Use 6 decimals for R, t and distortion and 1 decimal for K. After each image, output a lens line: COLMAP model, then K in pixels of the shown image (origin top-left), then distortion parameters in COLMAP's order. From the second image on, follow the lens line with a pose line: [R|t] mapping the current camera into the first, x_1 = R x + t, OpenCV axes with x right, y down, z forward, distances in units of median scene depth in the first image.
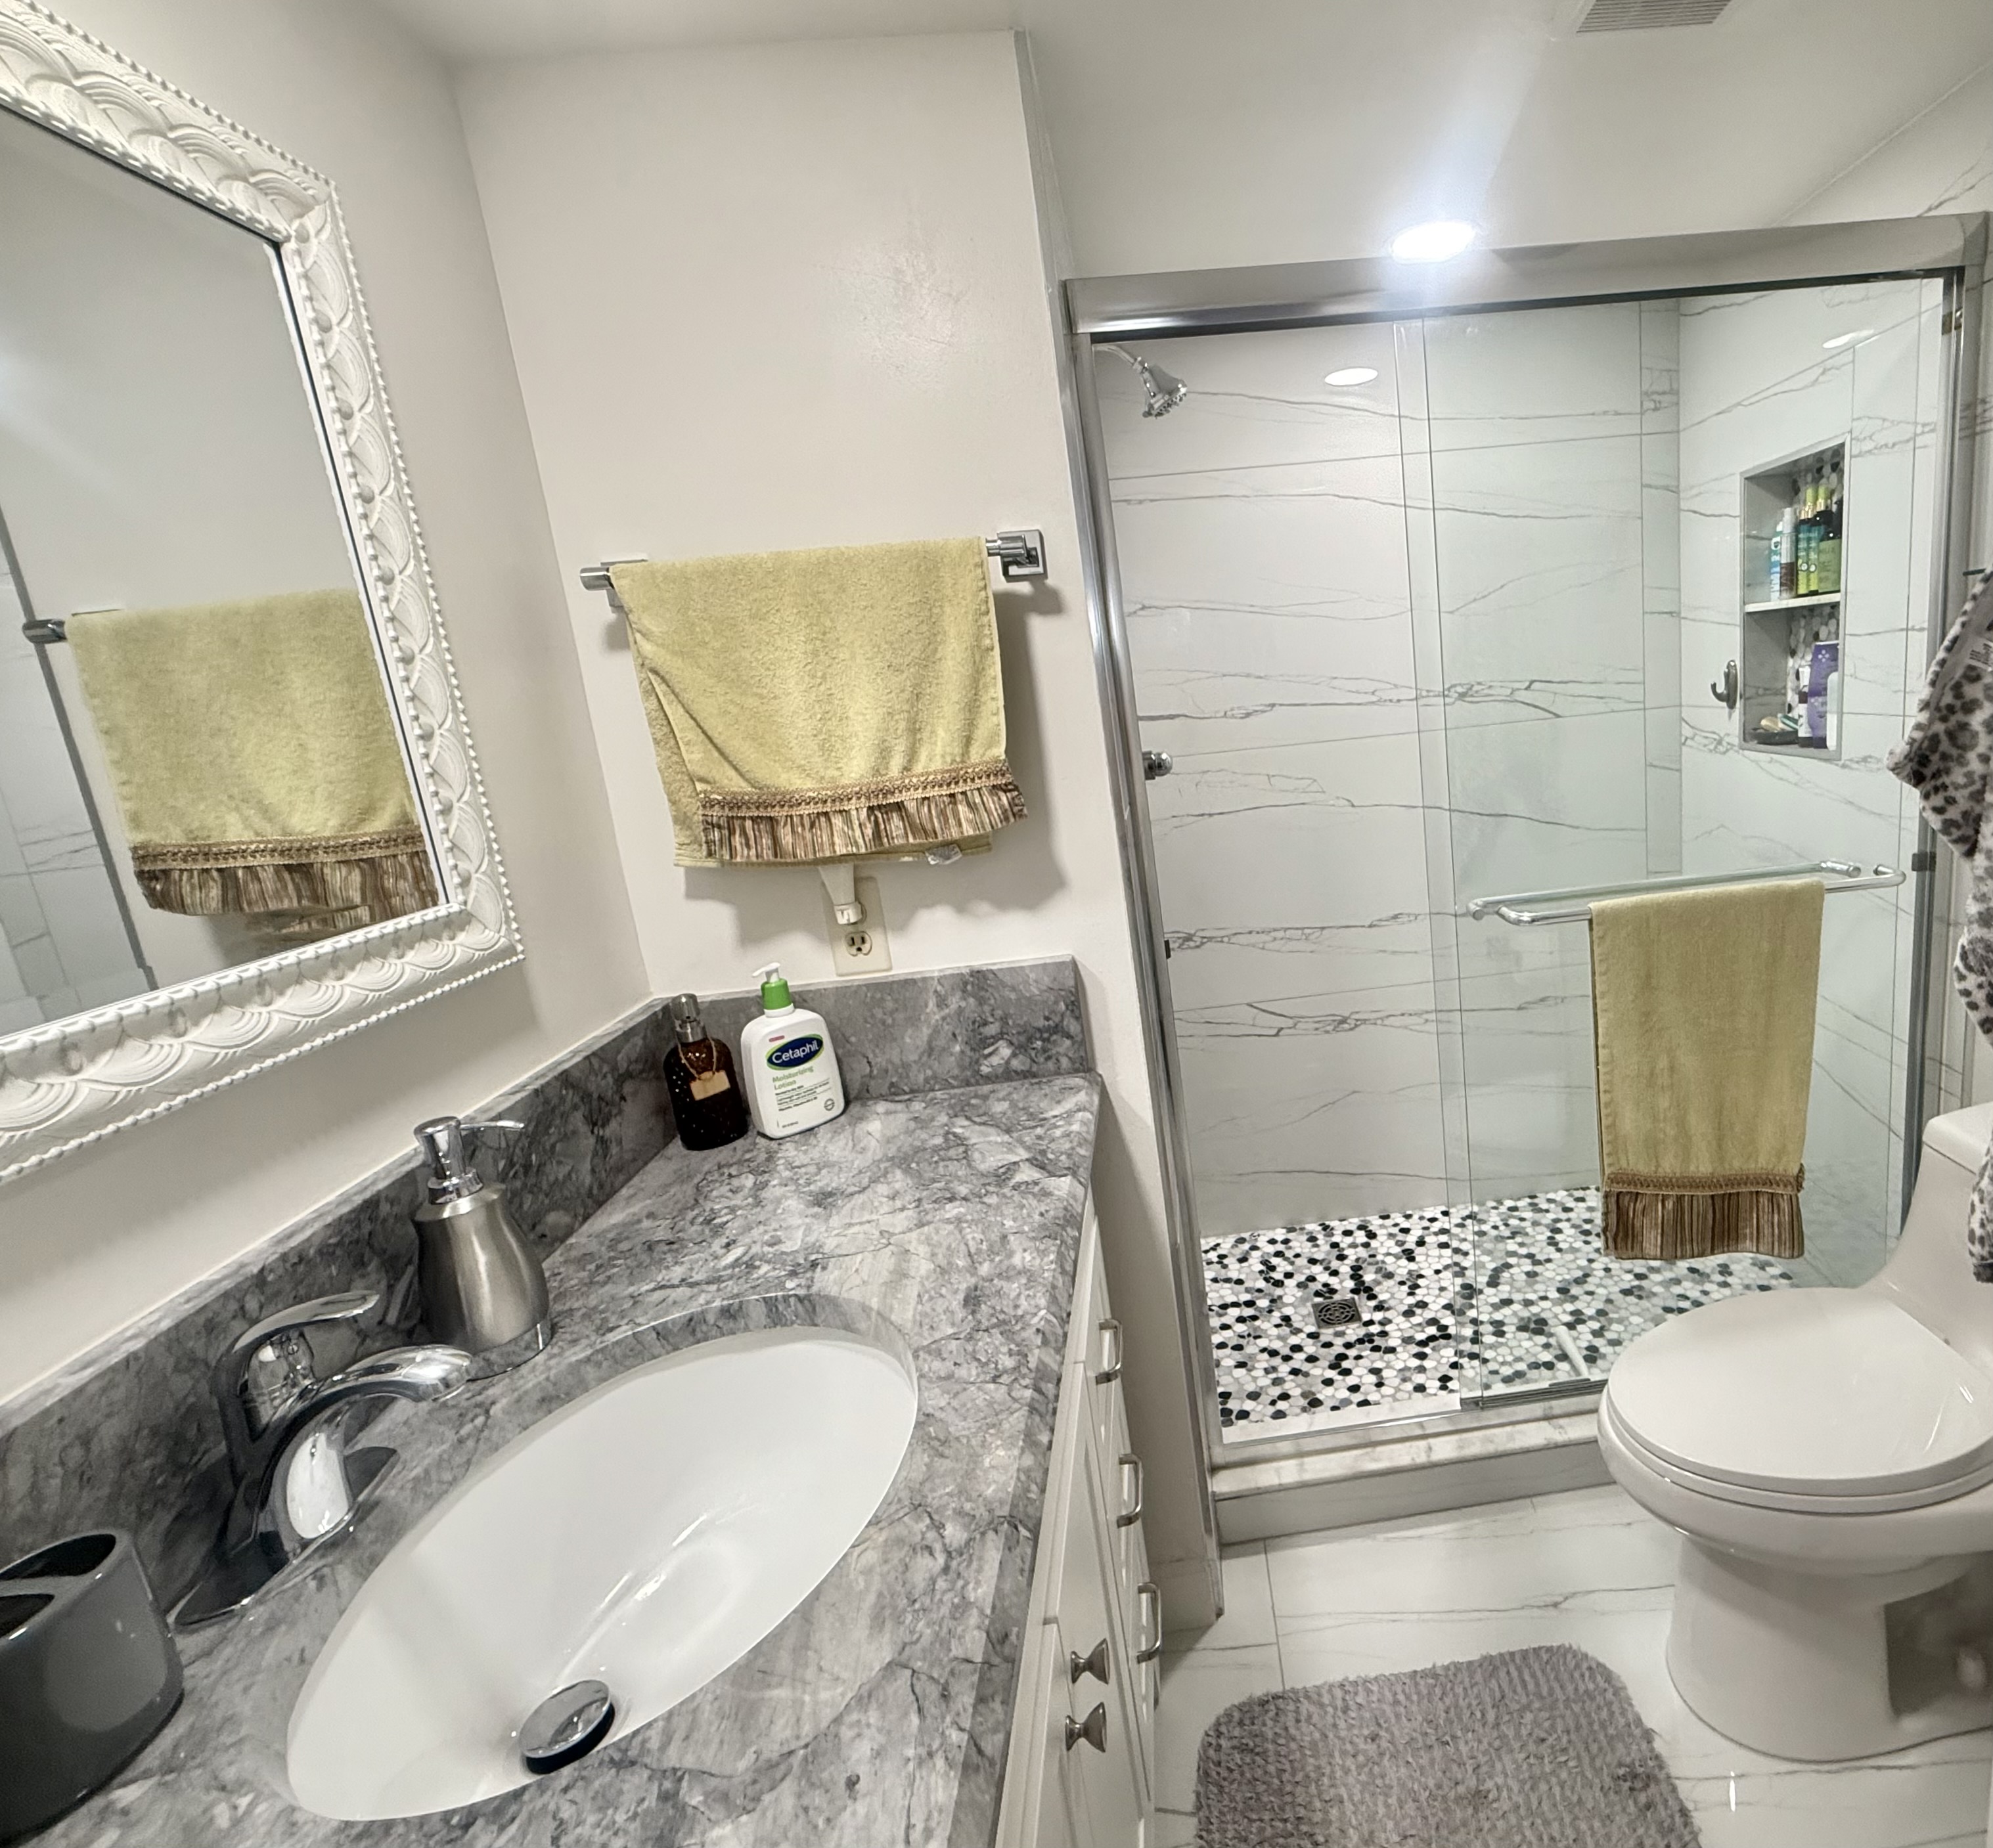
lens RADIAL K [[1051.9, 0, 1258.0], [0, 1051.9, 910.9], [0, 0, 1]] dist [-0.003349, 0.001231]
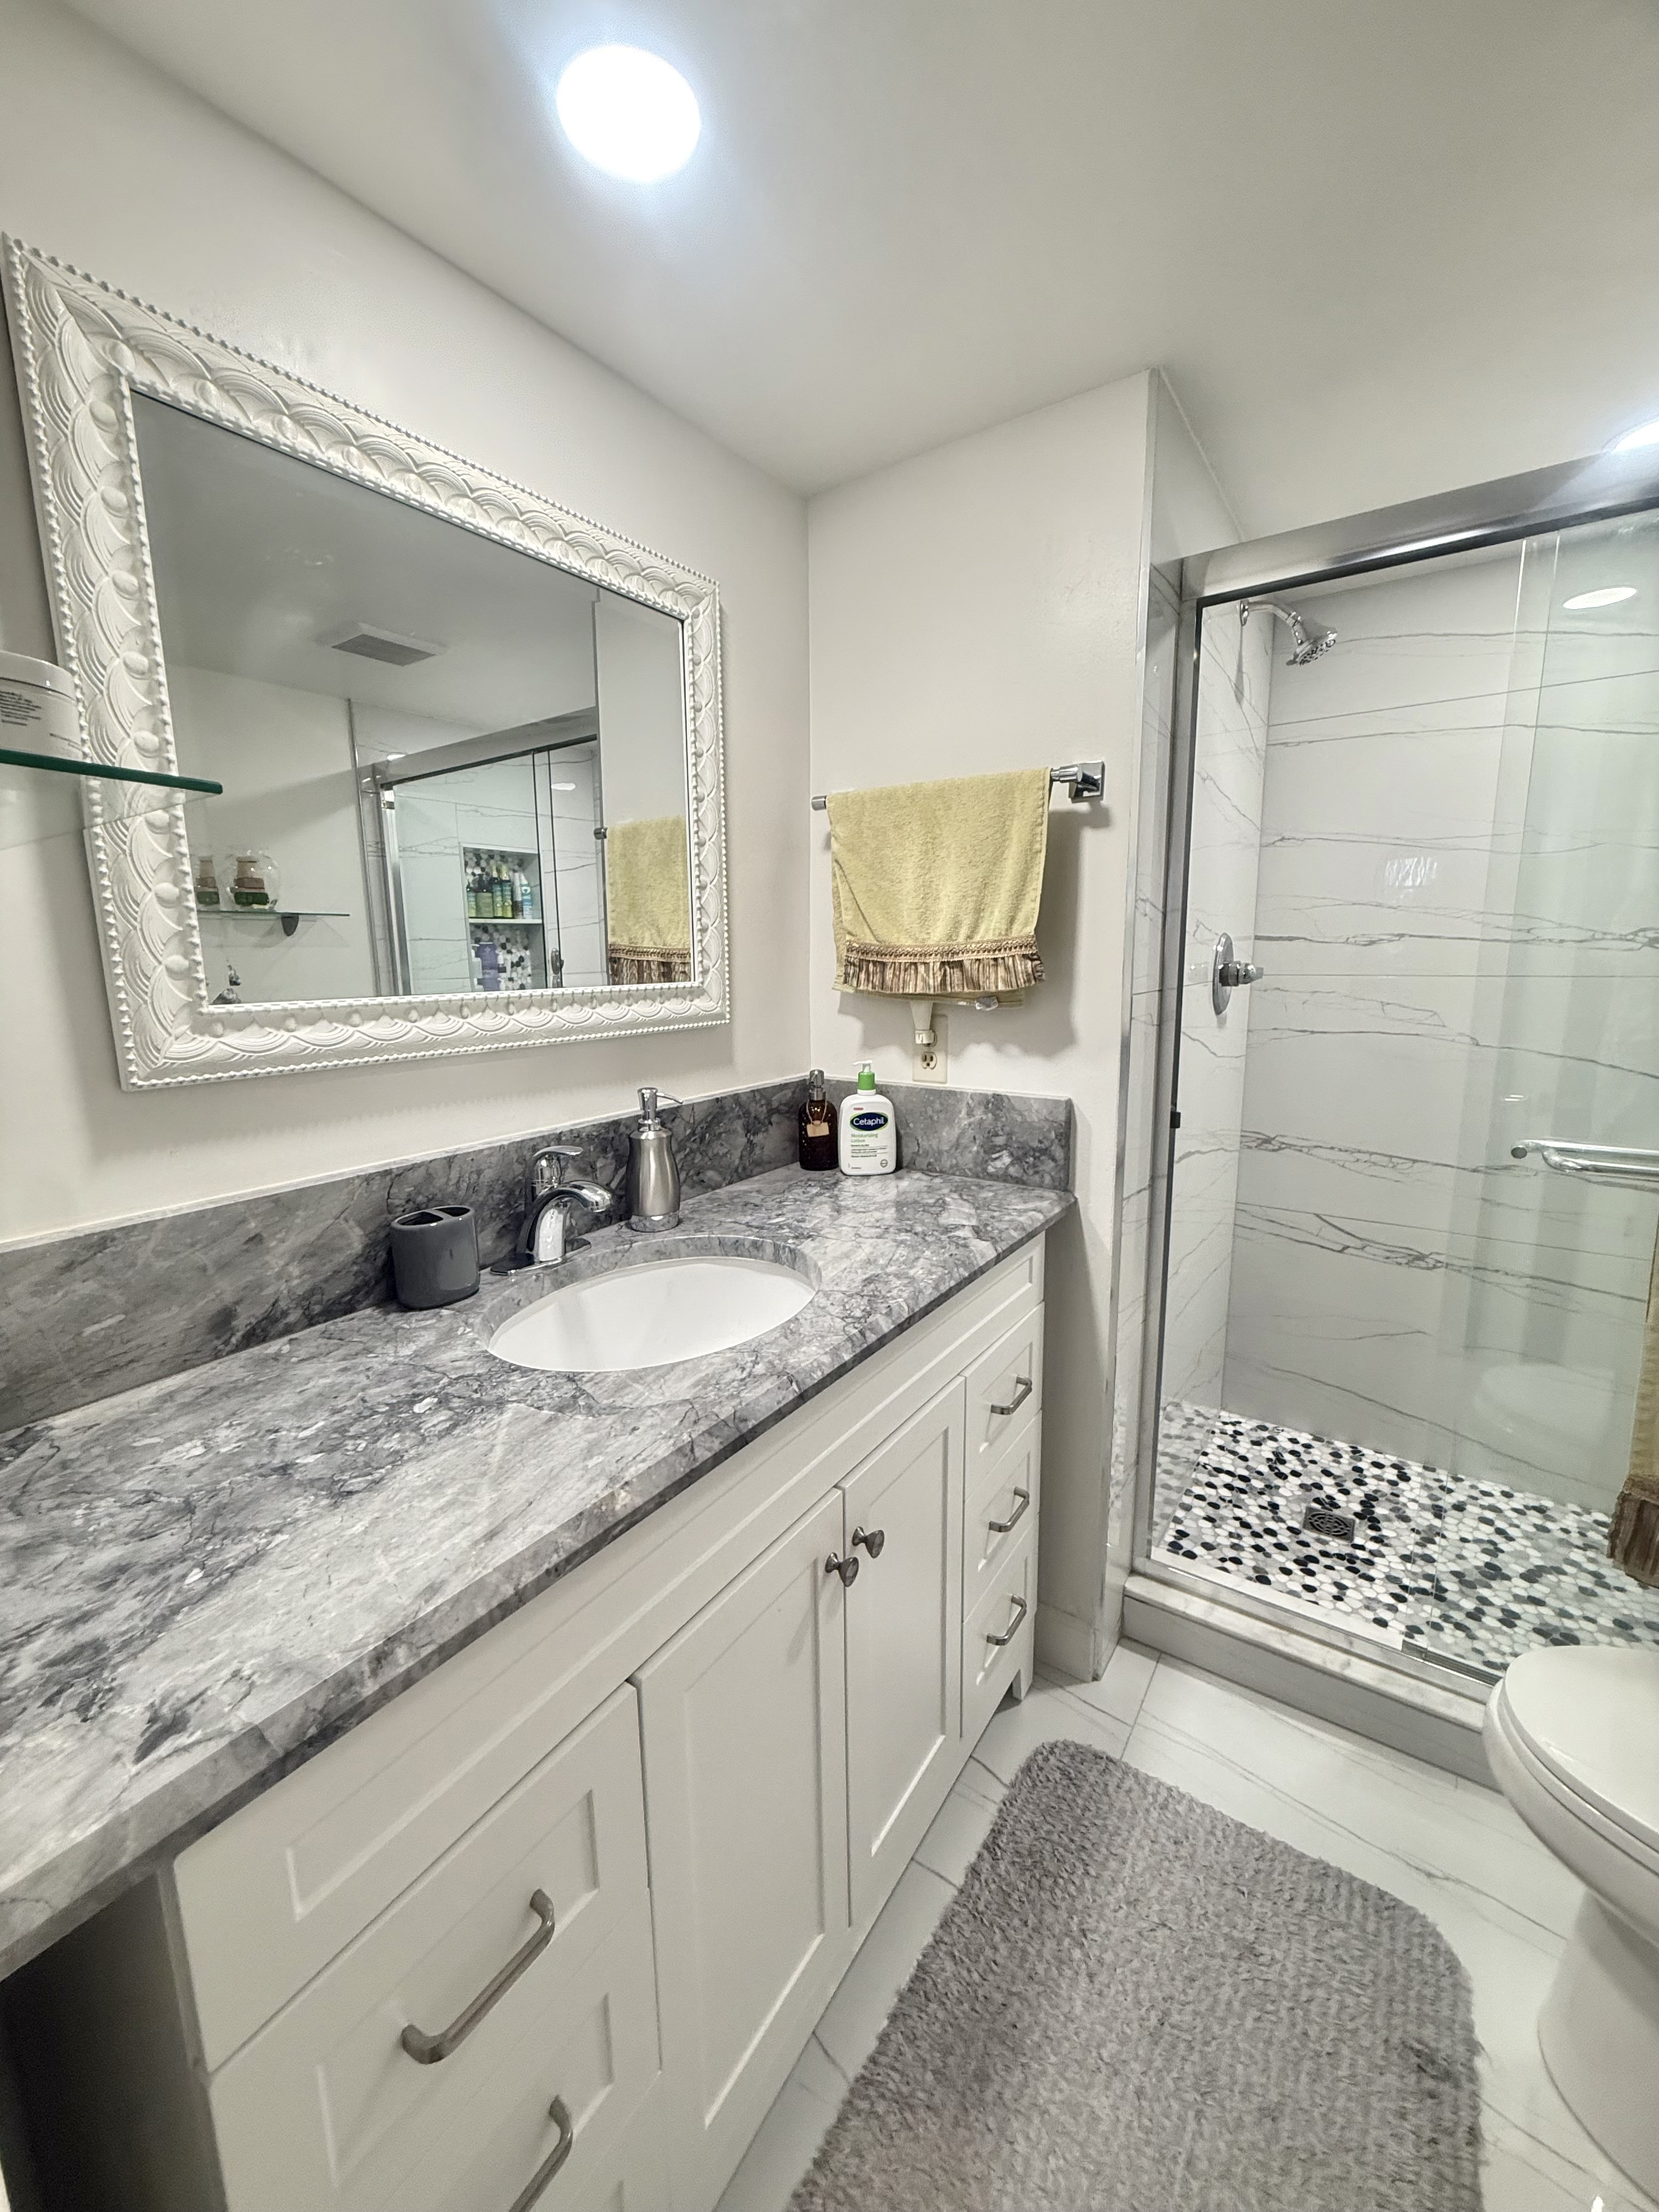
lens RADIAL K [[878.8, 0, 826.3], [0, 878.8, 1103.8], [0, 0, 1]] dist [0.000555, -0.000715]
pose [[0.765048, 0.193649, -0.614168, 0.163335], [-0.198322, 0.978212, 0.061390, 0.027292], [0.612675, 0.074837, 0.786784, -0.009673]]
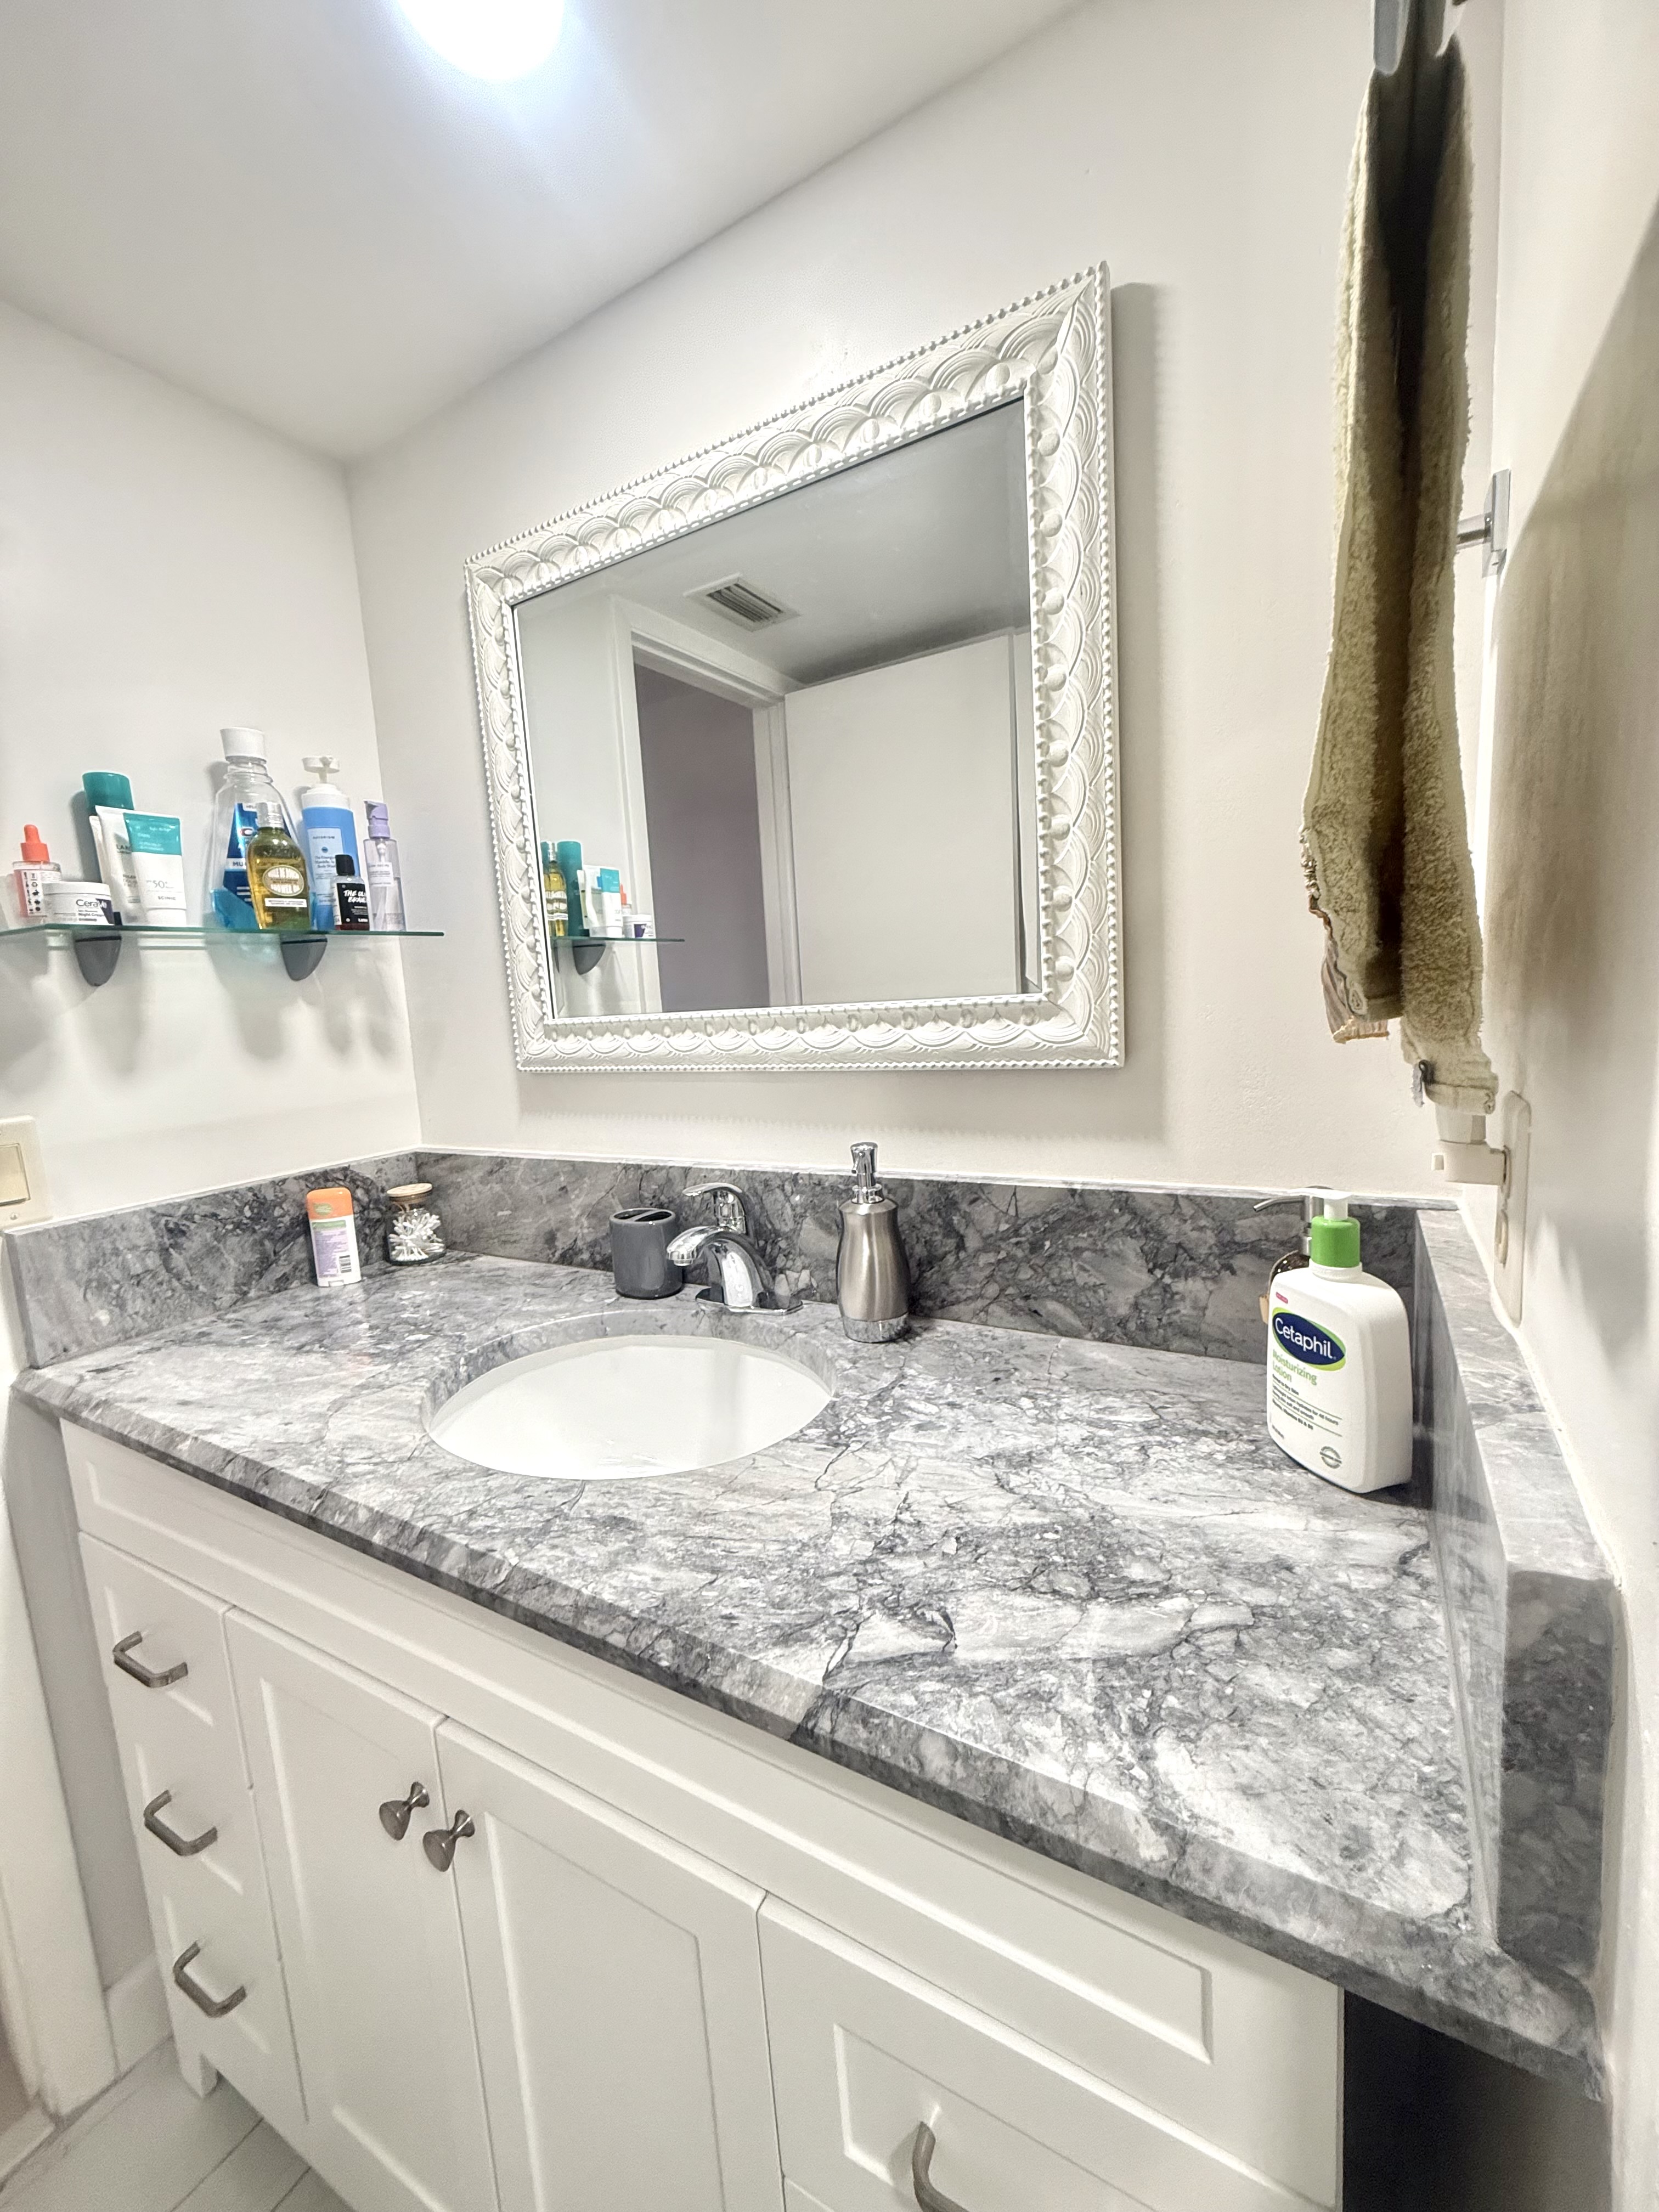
lens RADIAL K [[878.8, 0, 826.8], [0, 878.8, 1102.6], [0, 0, 1]] dist [0.000555, -0.000715]
pose [[-0.567696, 0.235684, -0.788780, 0.049214], [-0.061020, 0.943461, 0.325818, -0.084454], [0.820974, 0.233097, -0.521217, 0.603430]]
